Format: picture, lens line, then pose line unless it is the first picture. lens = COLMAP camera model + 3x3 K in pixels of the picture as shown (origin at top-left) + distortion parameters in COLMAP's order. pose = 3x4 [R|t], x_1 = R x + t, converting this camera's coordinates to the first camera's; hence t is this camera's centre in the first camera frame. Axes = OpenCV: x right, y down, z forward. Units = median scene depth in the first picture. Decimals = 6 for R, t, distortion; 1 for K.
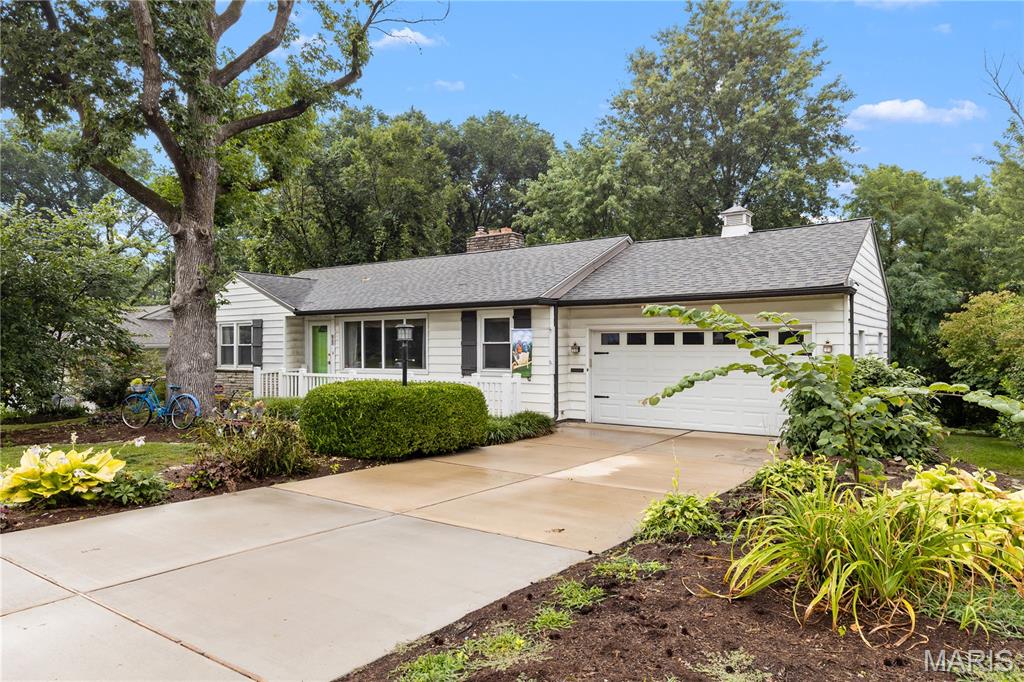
lens RADIAL K [[672.9, 0, 510.9], [0, 672.9, 347.7], [0, 0, 1]] dist [0.002211, -0.000913]
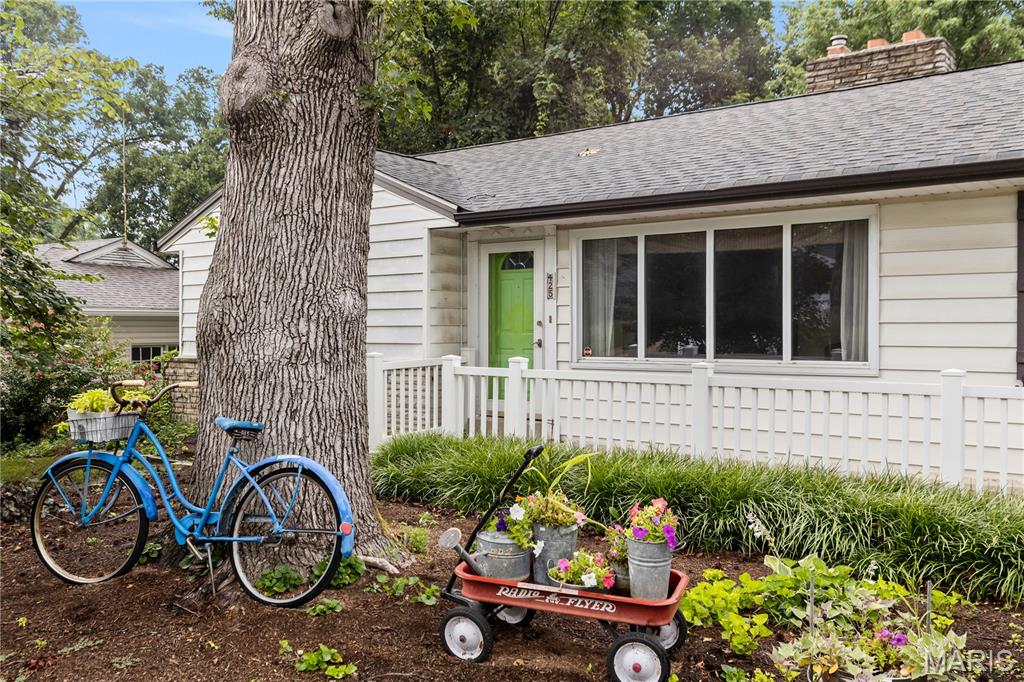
lens RADIAL K [[906.5, 0, 512.9], [0, 906.5, 338.1], [0, 0, 1]] dist [0.001173, 0.005896]
pose [[0.999266, 0.006343, -0.037769, -0.266002], [-0.006130, 0.999965, 0.005748, 0.016193], [0.037804, -0.005512, 0.999270, 0.460376]]
